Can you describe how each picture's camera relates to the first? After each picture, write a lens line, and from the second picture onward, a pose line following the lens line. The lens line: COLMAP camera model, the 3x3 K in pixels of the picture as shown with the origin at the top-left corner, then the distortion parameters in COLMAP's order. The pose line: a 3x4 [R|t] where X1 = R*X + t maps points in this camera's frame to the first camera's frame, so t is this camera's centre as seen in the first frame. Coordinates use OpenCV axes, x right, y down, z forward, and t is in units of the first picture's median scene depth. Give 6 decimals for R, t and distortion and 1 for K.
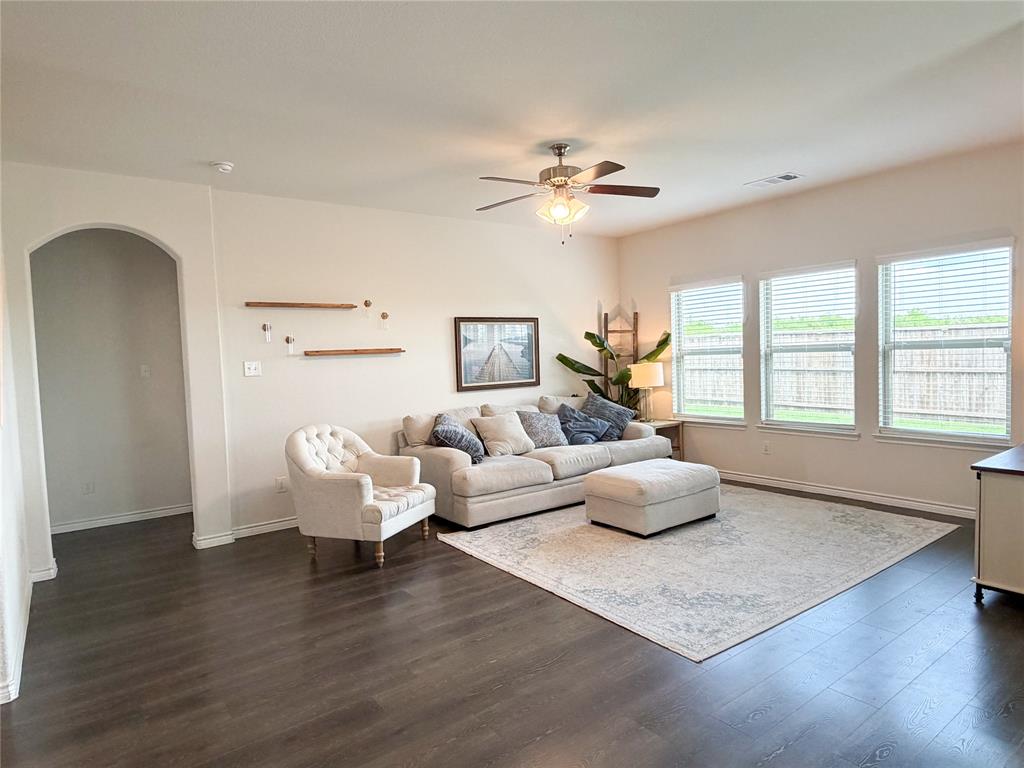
lens RADIAL K [[605.4, 0, 512.0], [0, 605.4, 384.0], [0, 0, 1]] dist [-0.000413, 0.000235]
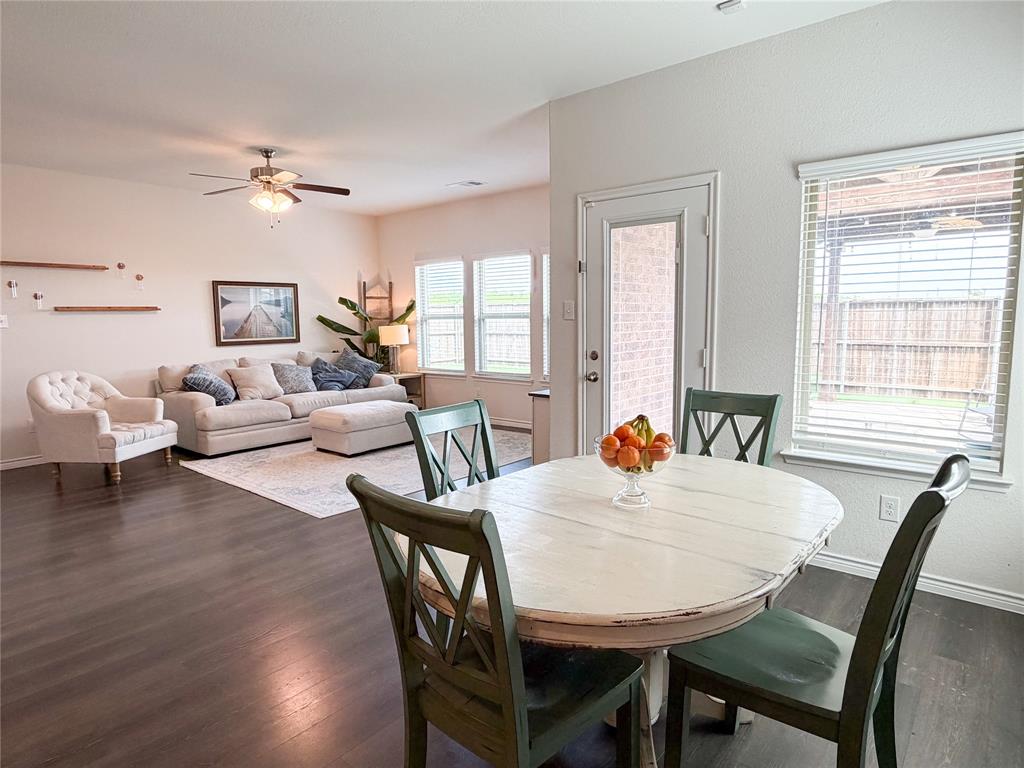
lens RADIAL K [[605.4, 0, 512.0], [0, 605.4, 384.0], [0, 0, 1]] dist [-0.000413, 0.000235]
pose [[0.971066, -0.002230, 0.238799, 0.183385], [-0.011863, 0.998272, 0.057559, 0.011834], [-0.238515, -0.058726, 0.969362, -0.256999]]
